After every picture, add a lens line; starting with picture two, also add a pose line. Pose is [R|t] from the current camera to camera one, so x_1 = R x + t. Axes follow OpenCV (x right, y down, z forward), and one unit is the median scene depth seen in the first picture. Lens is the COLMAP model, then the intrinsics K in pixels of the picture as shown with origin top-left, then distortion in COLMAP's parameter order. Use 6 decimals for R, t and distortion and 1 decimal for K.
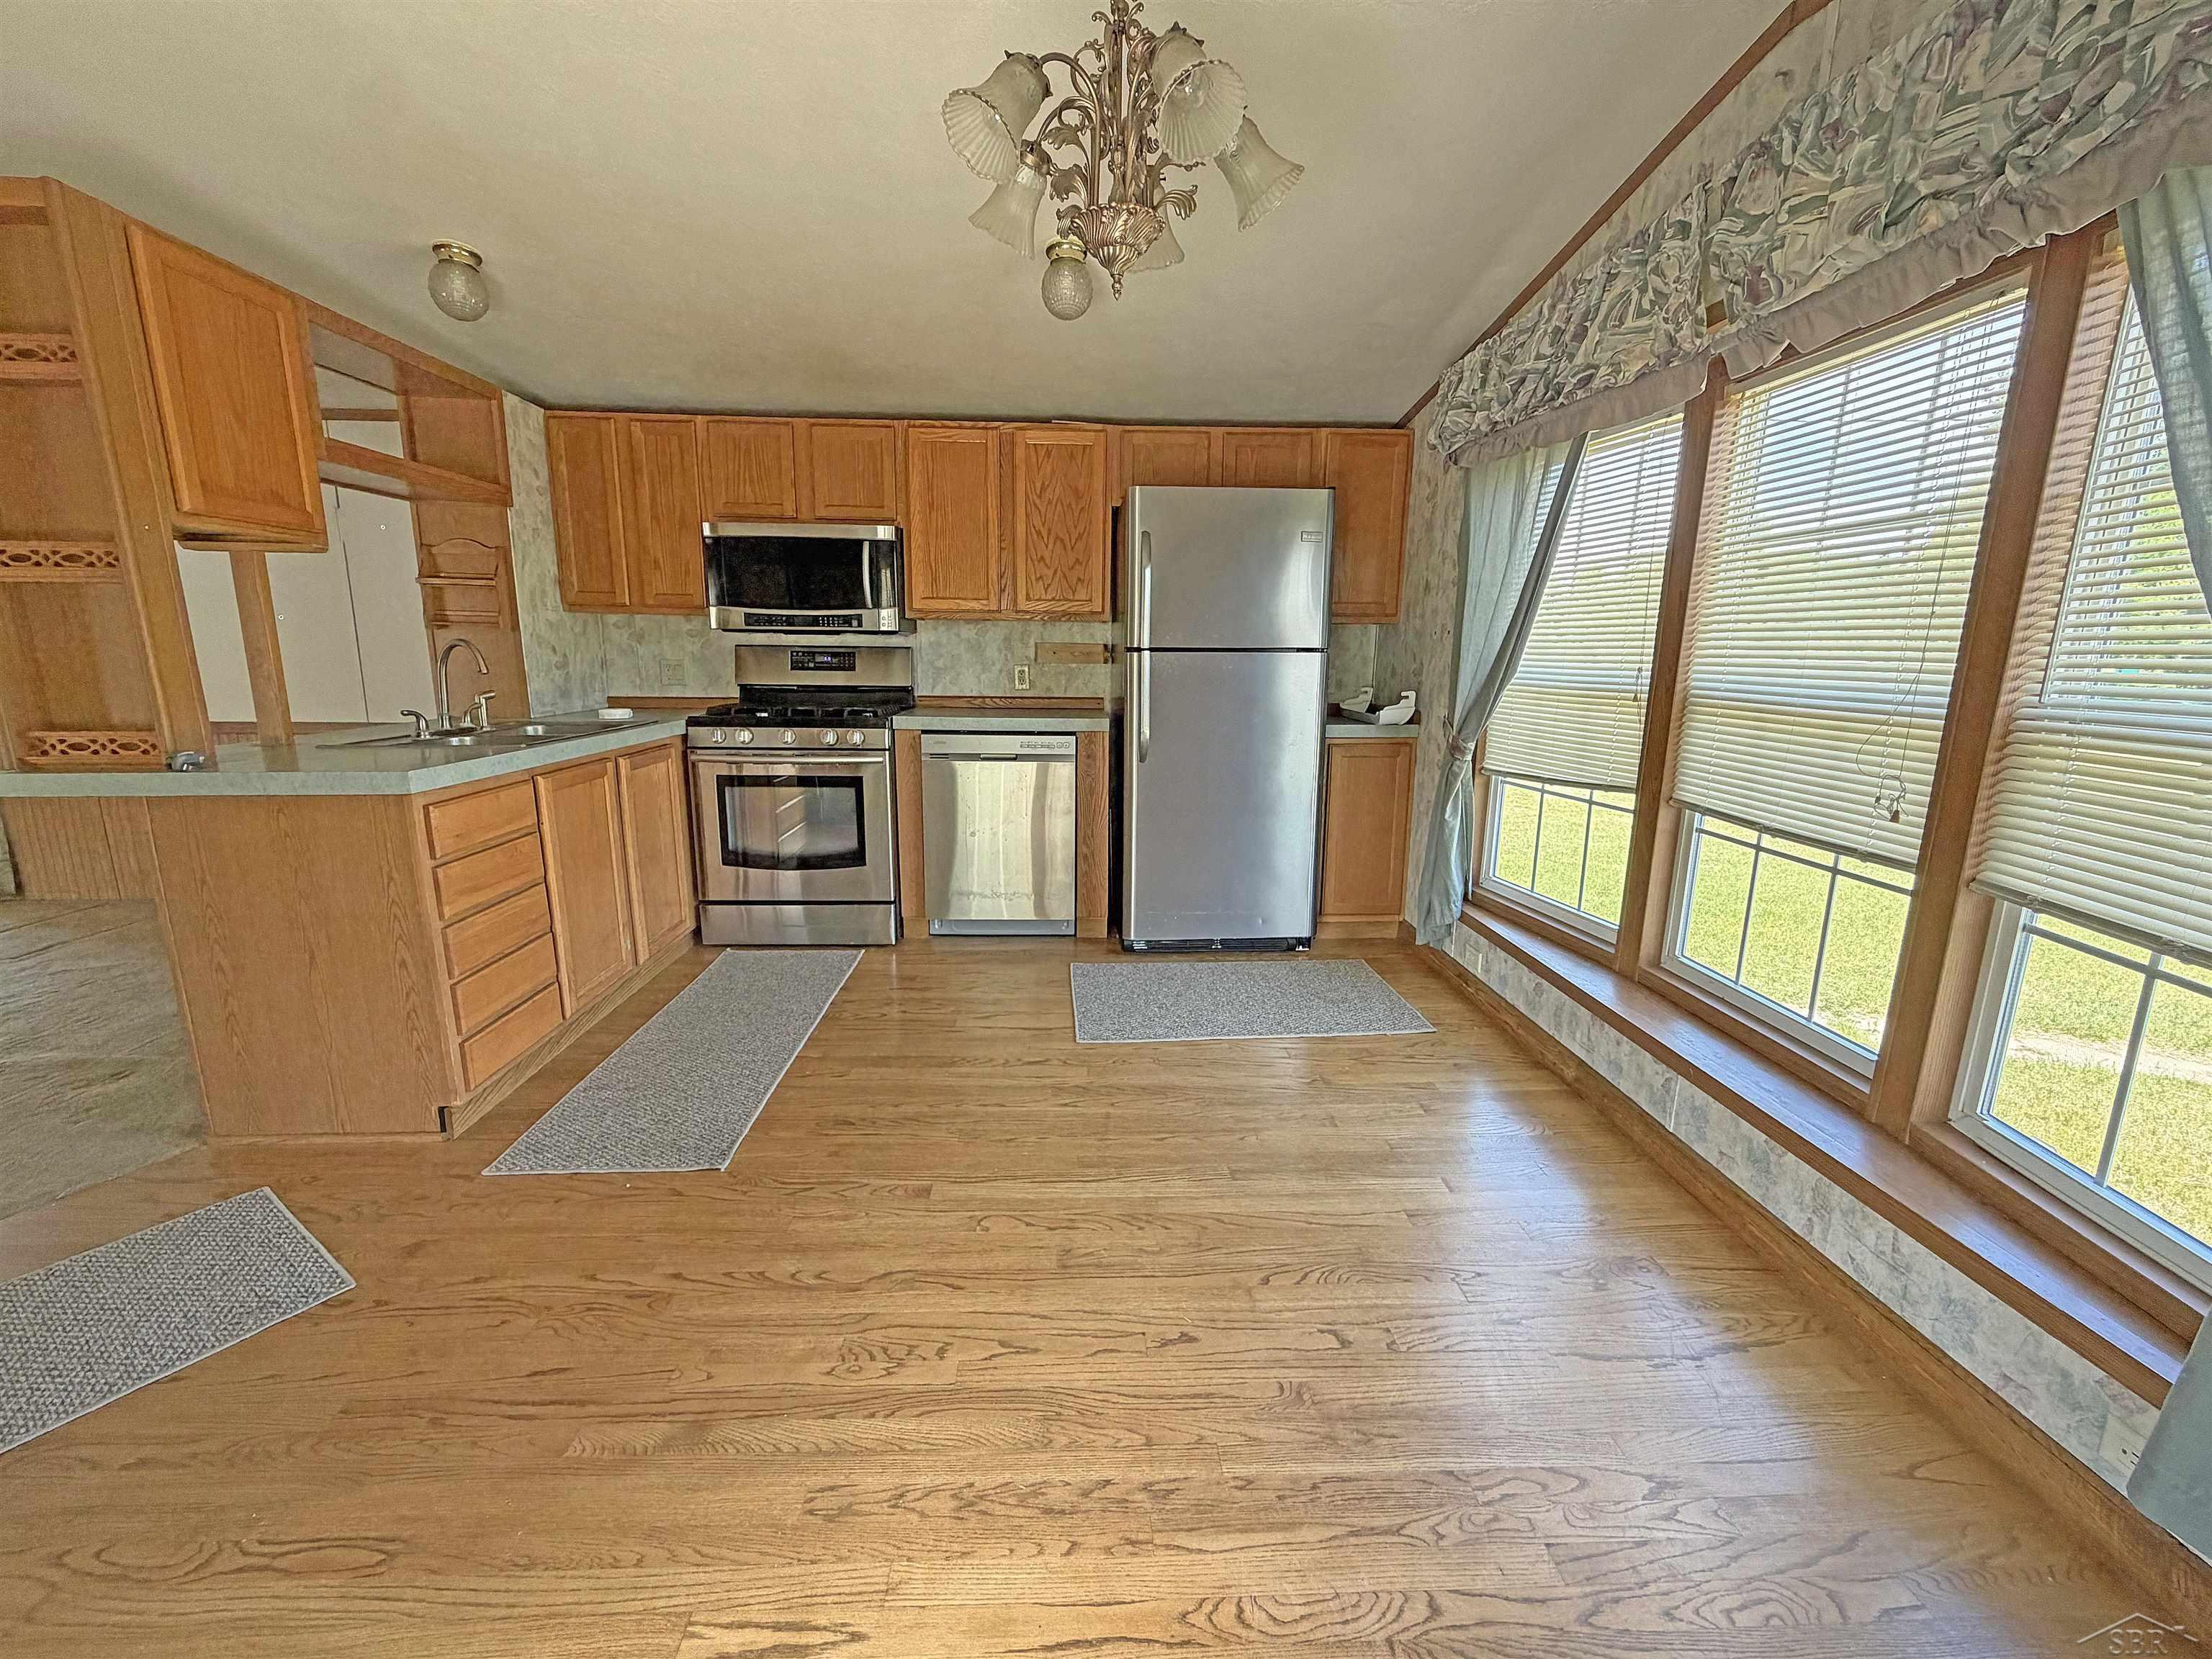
lens RADIAL K [[891.7, 0, 1106.0], [0, 891.7, 829.5], [0, 0, 1]] dist [-0.000985, 0.000151]
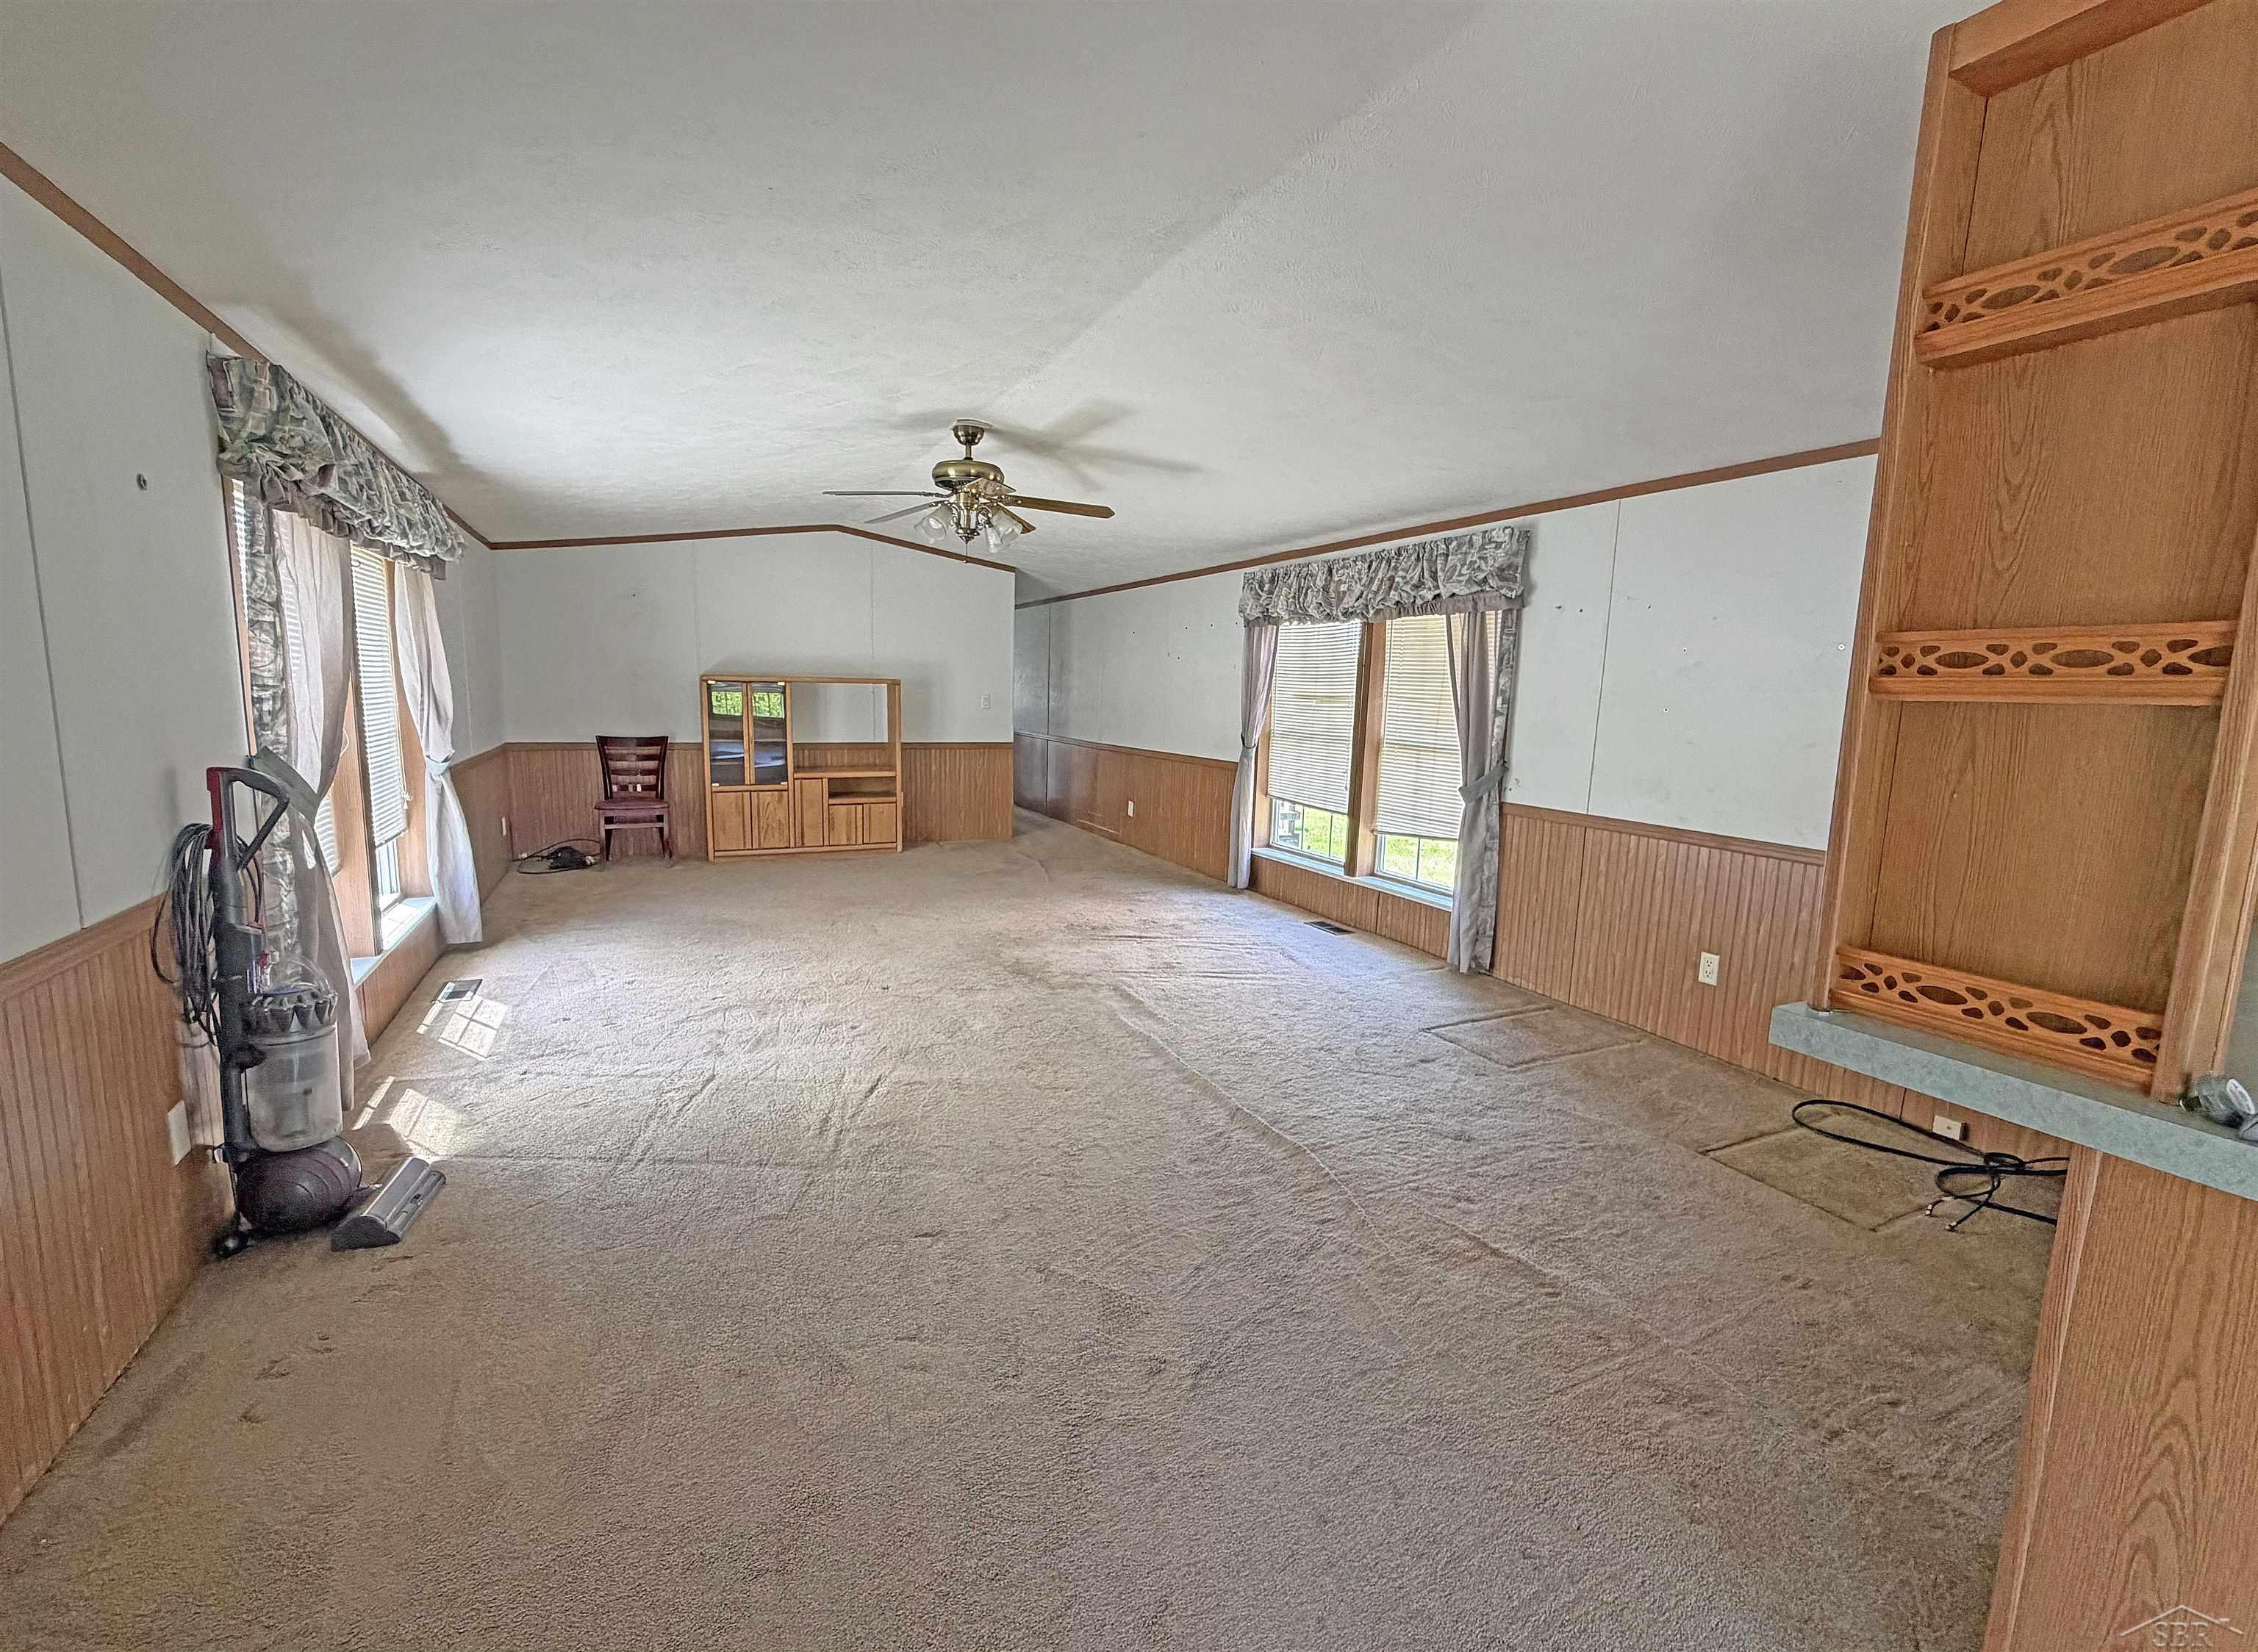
lens RADIAL K [[947.3, 0, 1129.0], [0, 947.3, 826.0], [0, 0, 1]] dist [-0.001727, -0.000220]
pose [[0.397414, 0.129611, -0.908440, -0.835235], [-0.205349, 0.977430, 0.049620, -0.120829], [0.894368, 0.166827, 0.415060, 0.292143]]
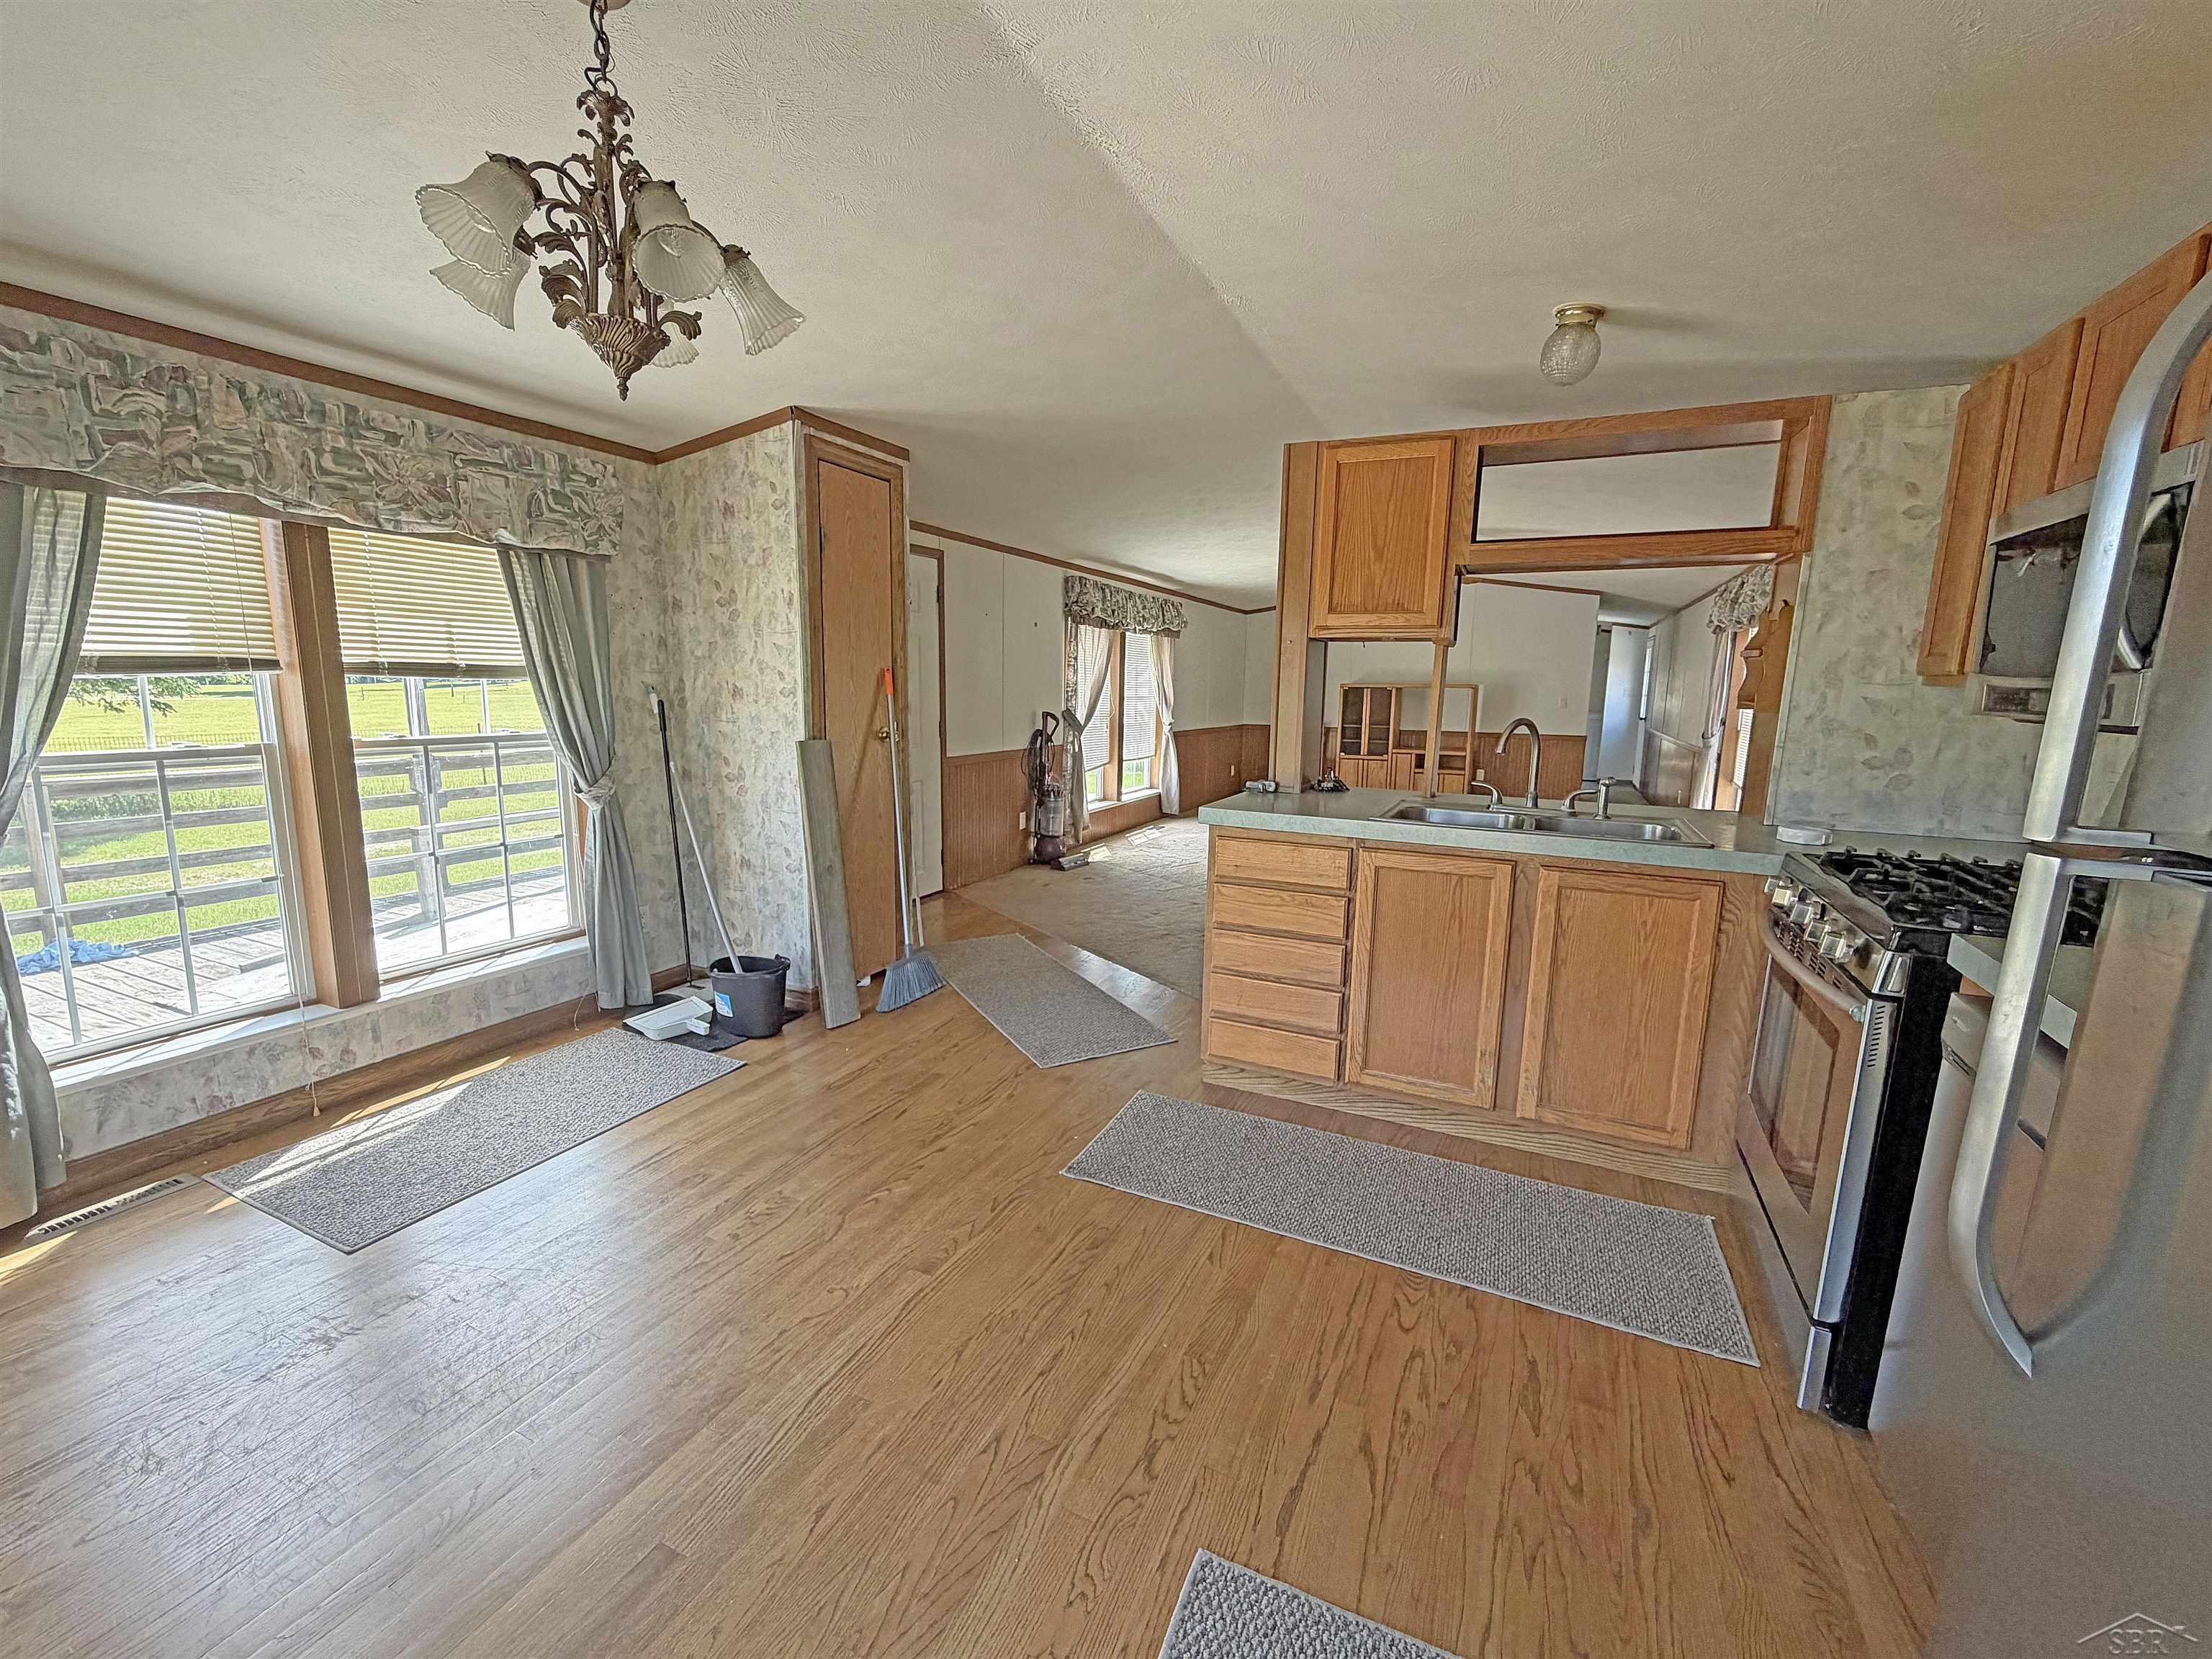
lens RADIAL K [[891.7, 0, 1106.0], [0, 891.7, 829.5], [0, 0, 1]] dist [-0.000985, 0.000151]
pose [[-0.463586, 0.125530, -0.877115, 0.498756], [-0.199476, 0.949715, 0.241351, -0.329093], [0.863306, 0.286851, -0.415234, 1.412866]]
